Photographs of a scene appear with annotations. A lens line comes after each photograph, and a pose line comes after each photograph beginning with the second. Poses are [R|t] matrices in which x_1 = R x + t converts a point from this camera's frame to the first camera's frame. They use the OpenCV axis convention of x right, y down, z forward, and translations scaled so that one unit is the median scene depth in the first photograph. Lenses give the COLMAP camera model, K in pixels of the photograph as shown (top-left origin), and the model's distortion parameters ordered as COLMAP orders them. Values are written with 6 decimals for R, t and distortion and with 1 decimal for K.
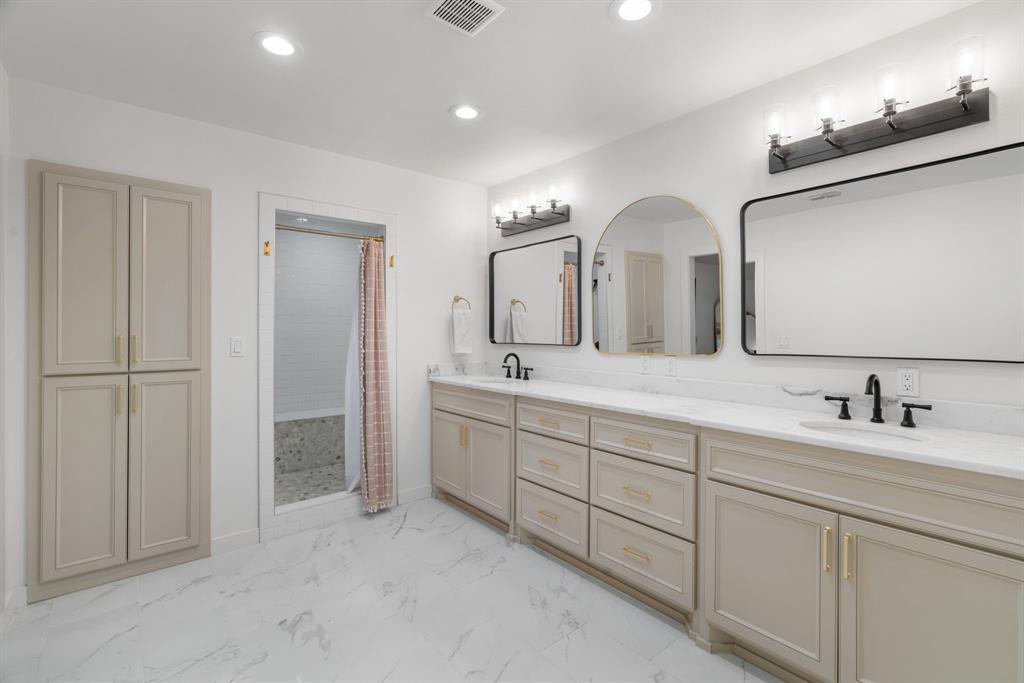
lens RADIAL K [[465.0, 0, 507.5], [0, 465.0, 331.5], [0, 0, 1]] dist [0.001187, 0.000295]
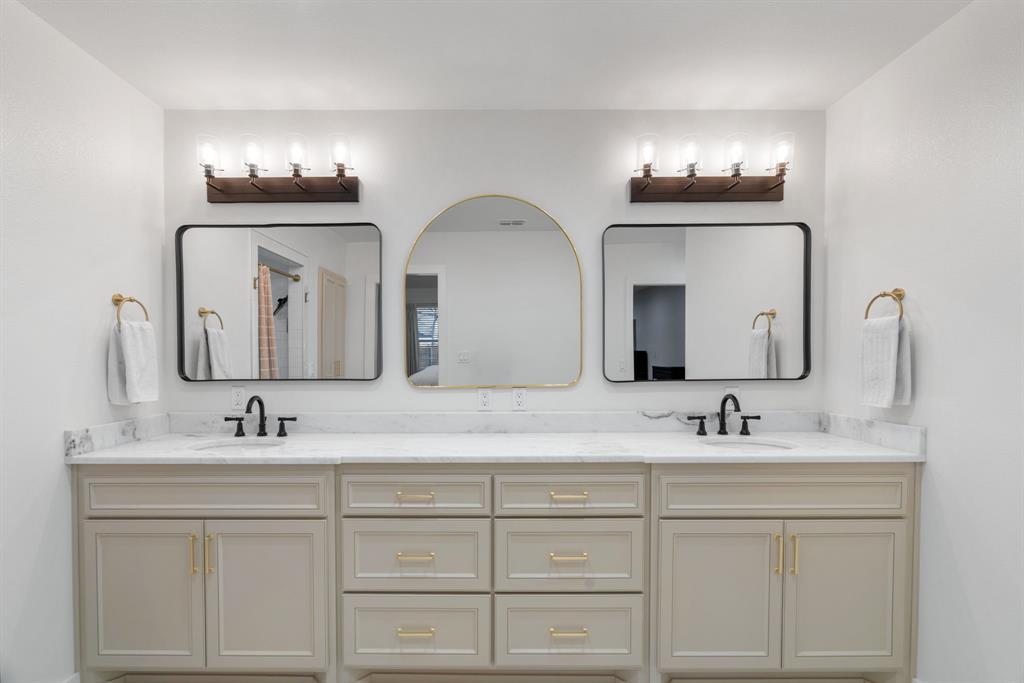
lens RADIAL K [[483.2, 0, 492.7], [0, 483.2, 369.5], [0, 0, 1]] dist [-0.003673, 0.000252]
pose [[0.643984, -0.022457, 0.764709, -0.355794], [0.006884, 0.999699, 0.023561, -0.002057], [-0.765008, -0.009909, 0.643945, 0.450620]]
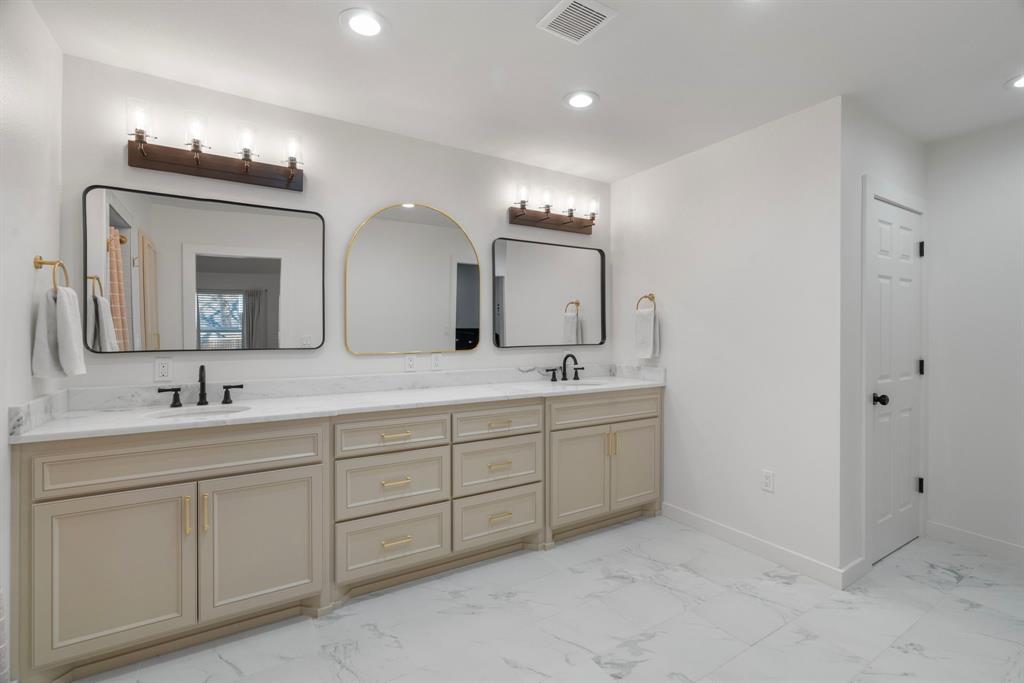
lens RADIAL K [[459.6, 0, 524.5], [0, 459.6, 337.5], [0, 0, 1]] dist [-0.000945, 0.000157]
pose [[0.137341, -0.010487, 0.990468, -0.706121], [0.003696, 0.999942, 0.010075, 0.004714], [-0.990517, 0.002277, 0.137372, 0.620546]]
